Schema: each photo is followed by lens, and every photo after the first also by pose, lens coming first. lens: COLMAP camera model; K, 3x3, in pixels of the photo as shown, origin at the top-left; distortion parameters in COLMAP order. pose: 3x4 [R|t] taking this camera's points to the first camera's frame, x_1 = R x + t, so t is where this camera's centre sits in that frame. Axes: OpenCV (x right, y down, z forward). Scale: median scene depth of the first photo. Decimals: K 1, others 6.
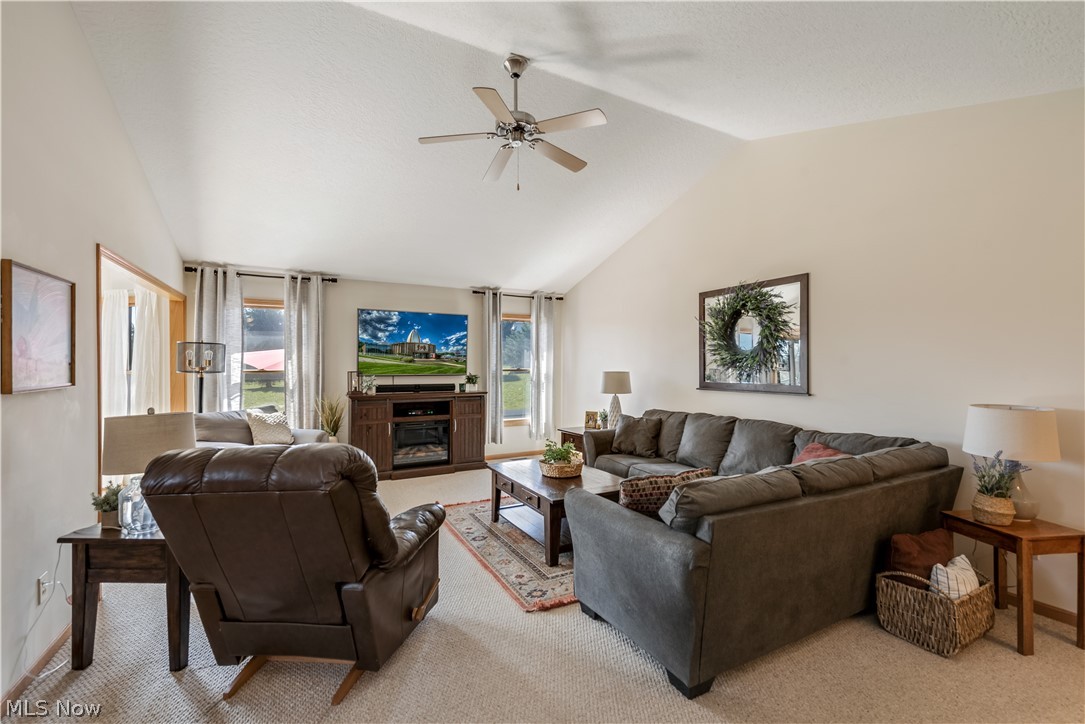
lens RADIAL K [[444.4, 0, 578.7], [0, 444.4, 366.3], [0, 0, 1]] dist [0.017174, -0.000062]
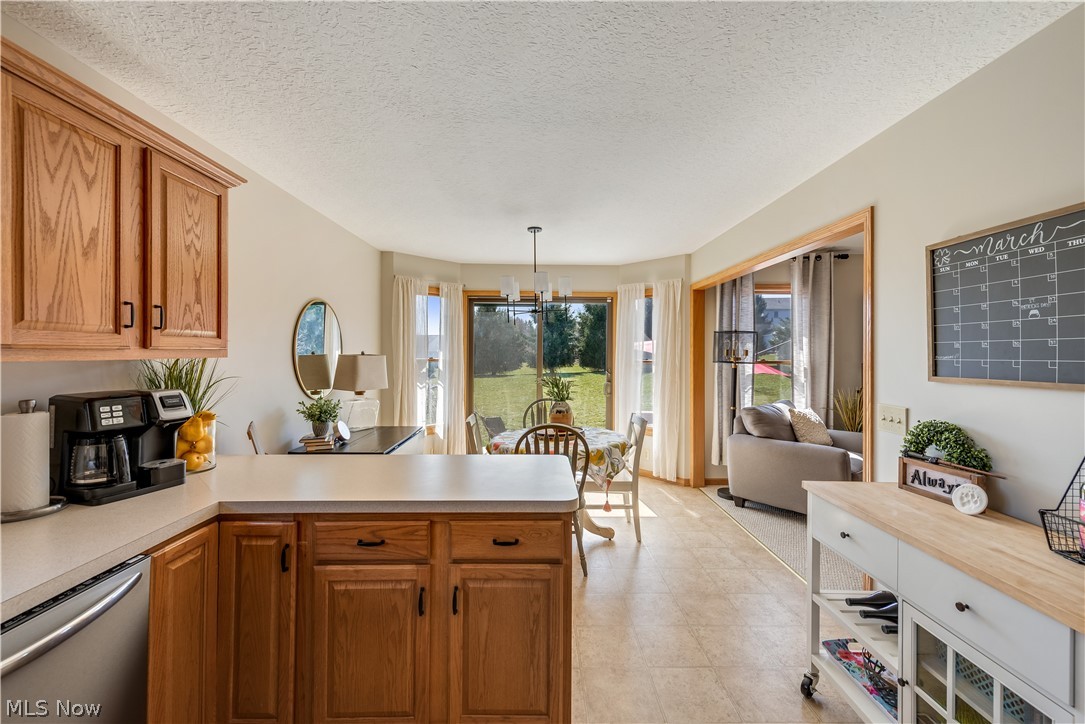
lens RADIAL K [[440.7, 0, 549.1], [0, 440.7, 352.3], [0, 0, 1]] dist [0.000970, -0.000355]
pose [[0.890795, 0.002025, -0.454400, -0.686670], [-0.004585, 0.999979, -0.004532, -0.002148], [0.454381, 0.006121, 0.890786, -0.009203]]
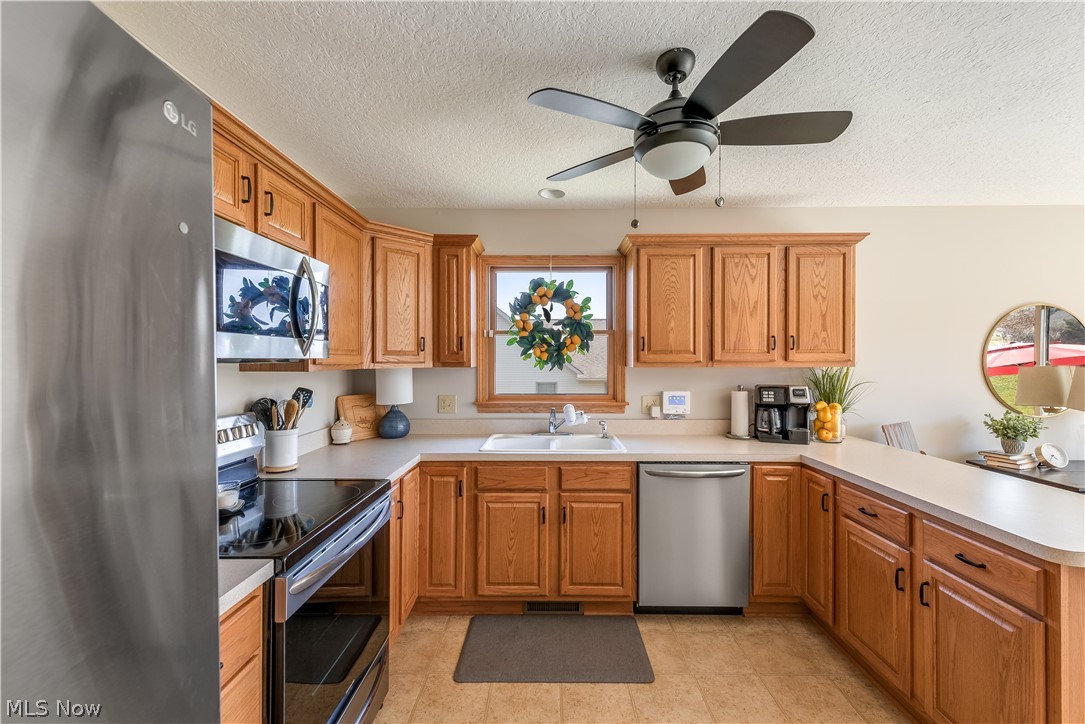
lens RADIAL K [[428.9, 0, 520.8], [0, 428.9, 363.4], [0, 0, 1]] dist [0.017628, -0.005132]
pose [[-0.530041, 0.003397, -0.847965, -0.465708], [-0.003908, 0.999972, 0.006449, -0.004165], [0.847963, 0.006732, -0.530013, 0.136797]]
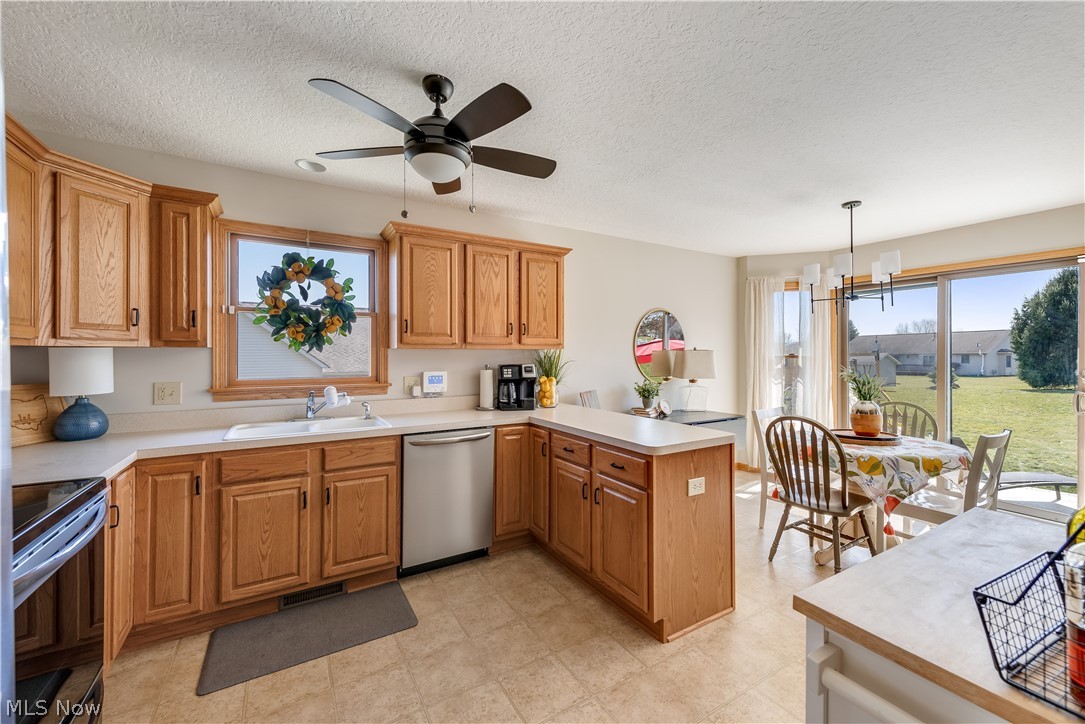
lens RADIAL K [[455.7, 0, 520.7], [0, 455.7, 356.1], [0, 0, 1]] dist [0.003776, -0.000238]
pose [[-0.011886, 0.000104, -0.999929, -0.398646], [-0.006497, 0.999979, 0.000181, 0.012834], [0.999908, 0.006499, -0.011885, 0.141809]]
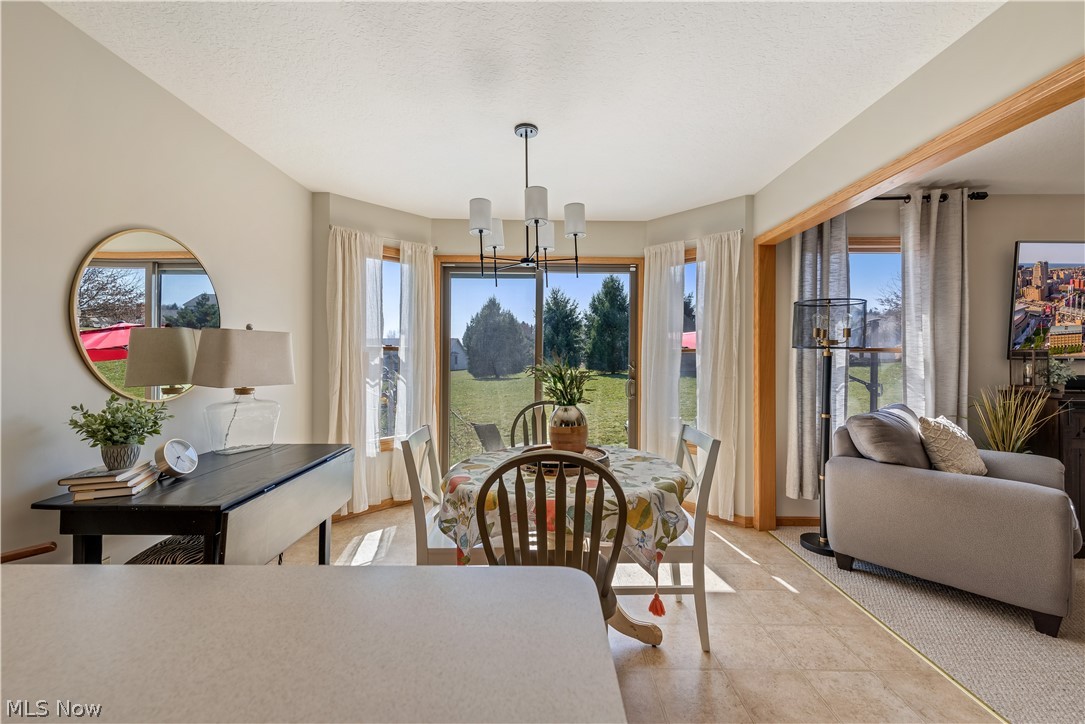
lens RADIAL K [[419.6, 0, 542.5], [0, 419.6, 362.0], [0, 0, 1]] dist [0.013281, 0.000012]
pose [[0.876743, 0.004562, -0.480937, -0.806231], [-0.003375, 0.999989, 0.003333, 0.027389], [0.480947, -0.001299, 0.876749, 0.238262]]
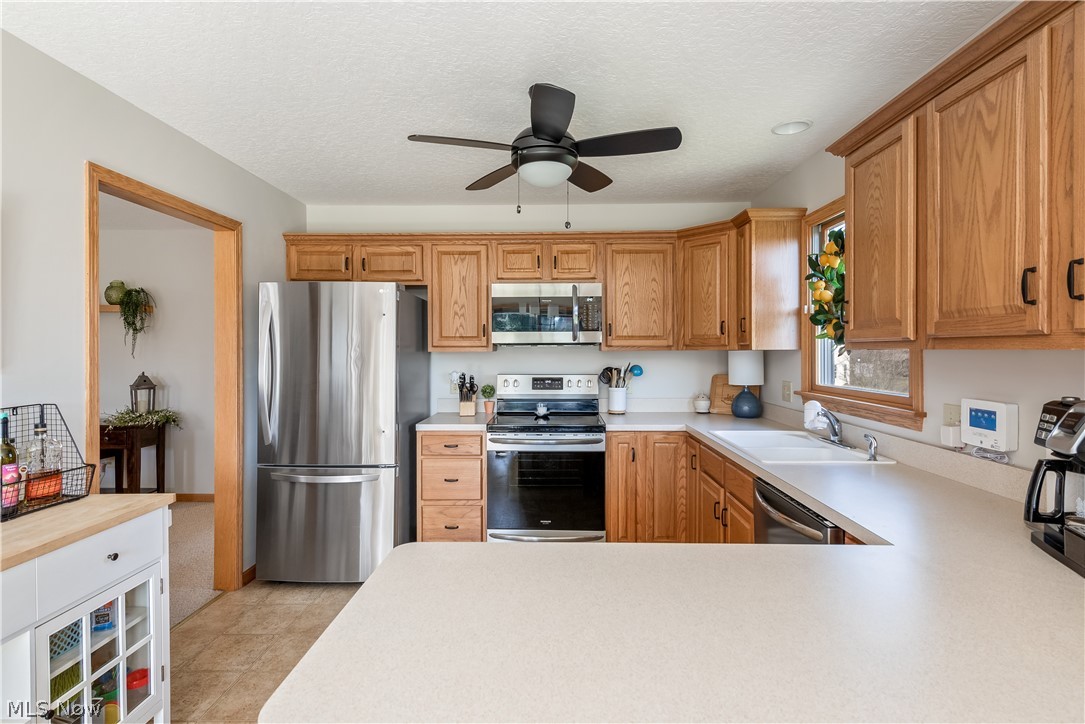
lens RADIAL K [[471.0, 0, 542.8], [0, 471.0, 352.0], [0, 0, 1]] dist [0.001401, -0.000292]
pose [[-0.874029, -0.004488, 0.485853, -0.965855], [0.000750, 0.999944, 0.010586, 0.001491], [-0.485874, 0.009617, -0.873976, 0.414189]]
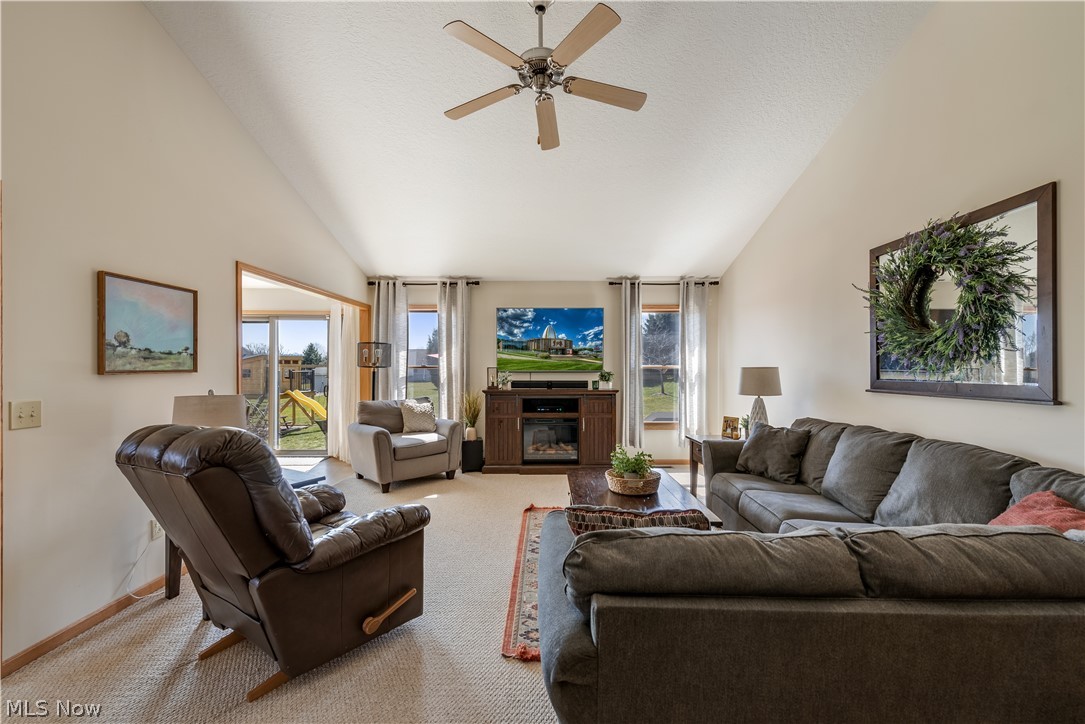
lens RADIAL K [[453.4, 0, 569.0], [0, 453.4, 363.6], [0, 0, 1]] dist [0.009565, -0.000585]
pose [[0.880608, -0.004759, -0.473823, 0.172683], [0.000570, 0.999959, -0.008984, 0.013768], [0.473846, 0.007641, 0.880575, 0.149544]]
